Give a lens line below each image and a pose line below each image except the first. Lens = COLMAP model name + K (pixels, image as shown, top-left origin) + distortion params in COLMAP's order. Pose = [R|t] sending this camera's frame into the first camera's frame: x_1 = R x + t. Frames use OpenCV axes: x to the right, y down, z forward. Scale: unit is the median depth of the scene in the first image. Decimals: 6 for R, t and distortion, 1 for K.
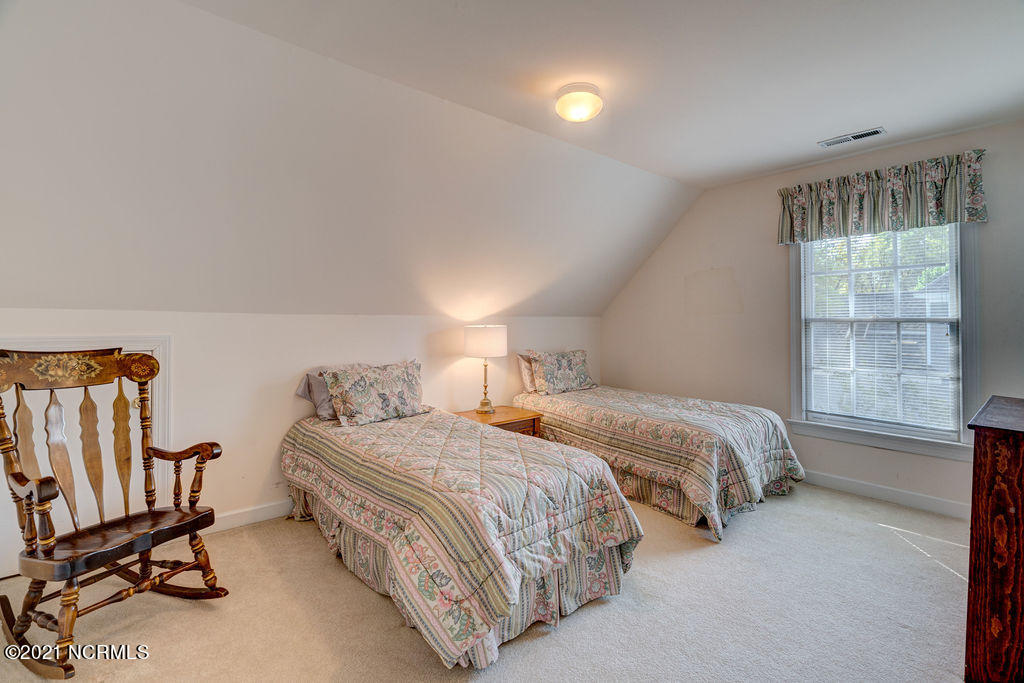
lens RADIAL K [[469.6, 0, 509.7], [0, 469.6, 314.8], [0, 0, 1]] dist [-0.001674, -0.000262]
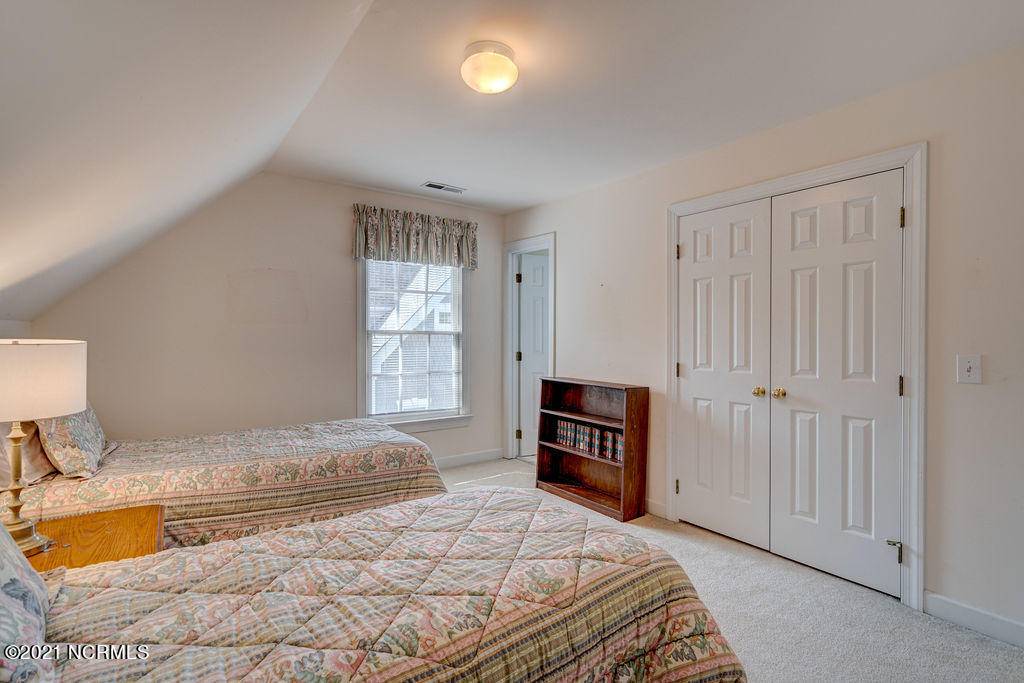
lens RADIAL K [[487.3, 0, 511.9], [0, 487.3, 341.4], [0, 0, 1]] dist [0.006506, 0.000613]
pose [[0.084708, -0.013528, 0.996314, -0.522854], [-0.019804, 0.999687, 0.015258, 0.010307], [-0.996209, -0.021024, 0.084413, 0.647935]]
